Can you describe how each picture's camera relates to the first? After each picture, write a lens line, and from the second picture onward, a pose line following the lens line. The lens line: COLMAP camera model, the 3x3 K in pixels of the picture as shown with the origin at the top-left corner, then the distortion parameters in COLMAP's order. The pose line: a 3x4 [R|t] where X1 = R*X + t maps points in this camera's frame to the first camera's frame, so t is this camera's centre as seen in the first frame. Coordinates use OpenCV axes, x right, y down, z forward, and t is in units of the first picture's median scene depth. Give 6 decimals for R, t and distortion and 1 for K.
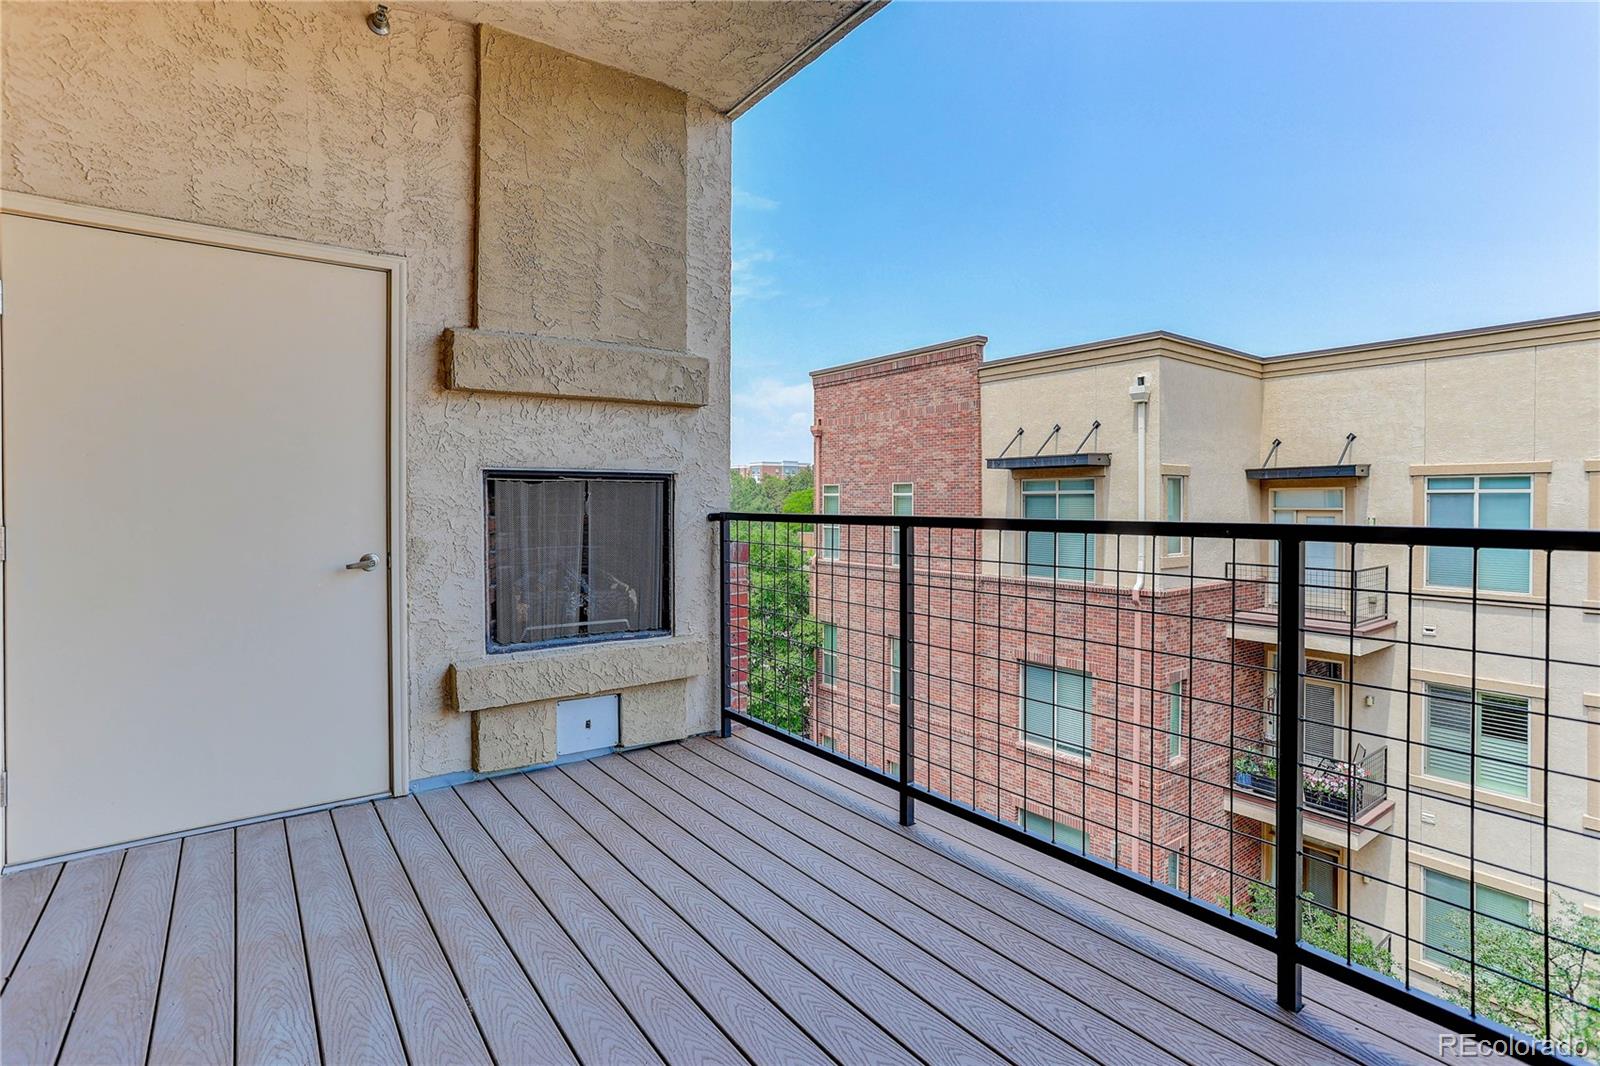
lens RADIAL K [[783.1, 0, 797.3], [0, 783.1, 505.0], [0, 0, 1]] dist [-0.023512, 0.022820]
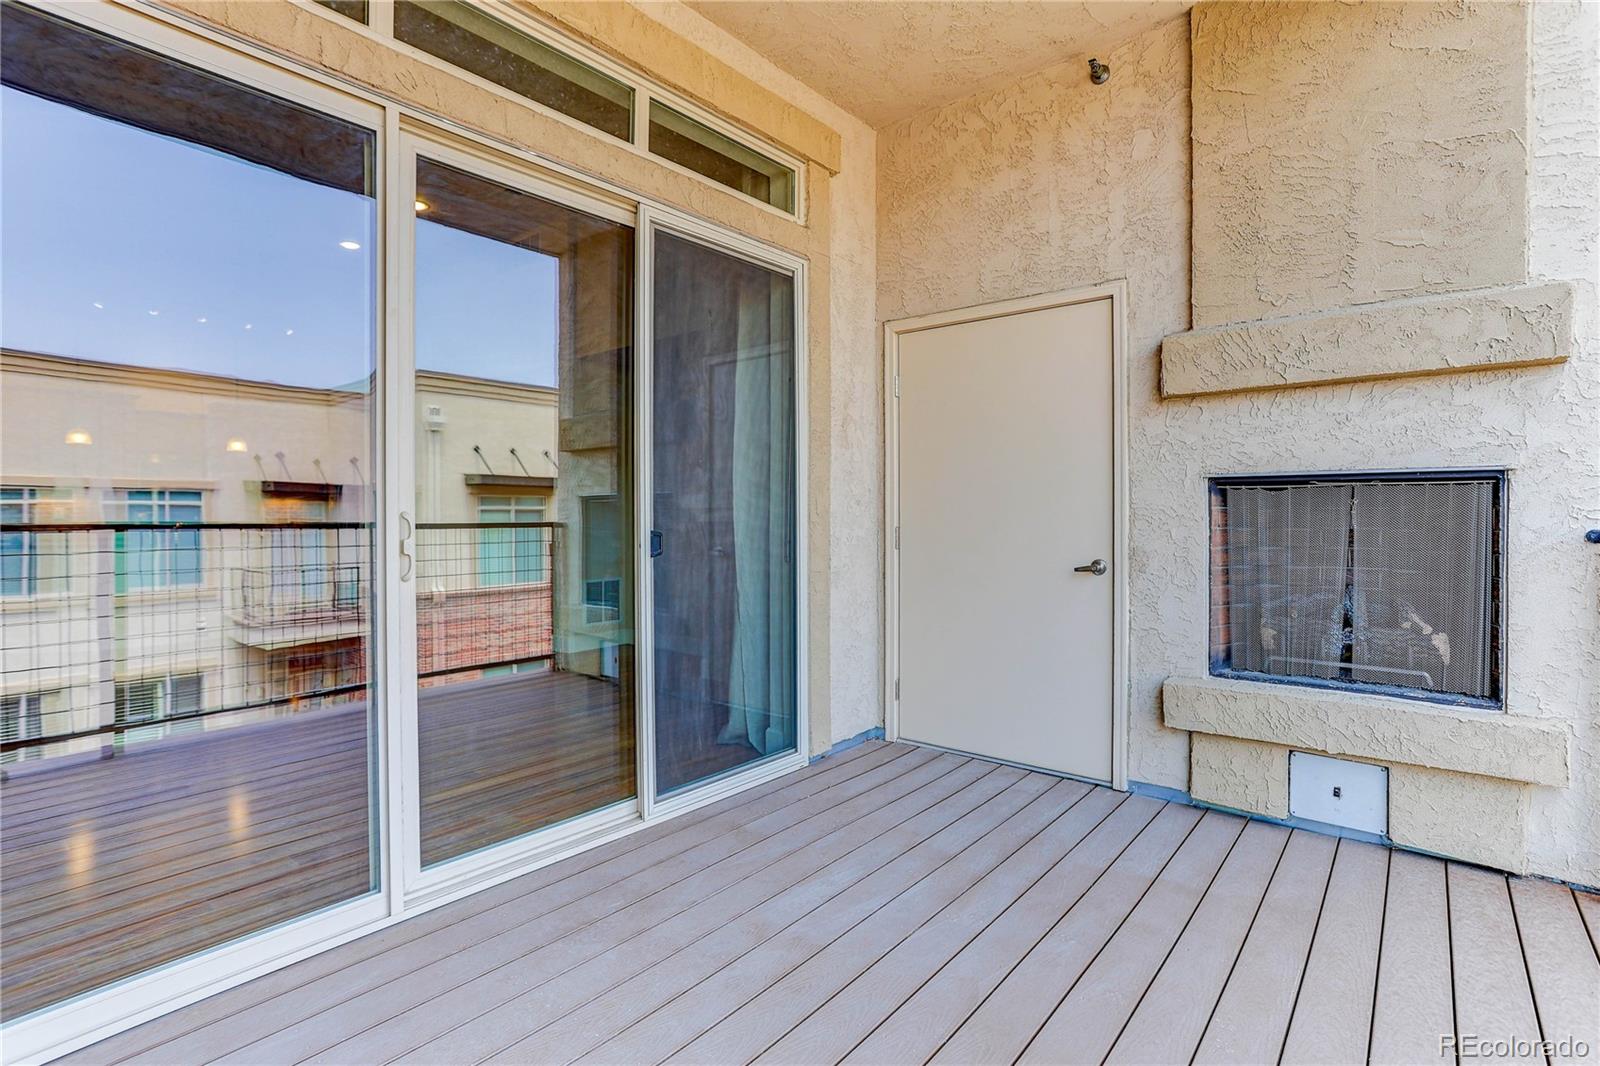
lens RADIAL K [[790.8, 0, 800.3], [0, 790.8, 514.9], [0, 0, 1]] dist [-0.002132, 0.001017]
pose [[0.263448, 0.002367, -0.964671, 0.391368], [-0.002389, 0.999996, 0.001802, -0.000979], [0.964671, 0.001830, 0.263452, 0.284563]]
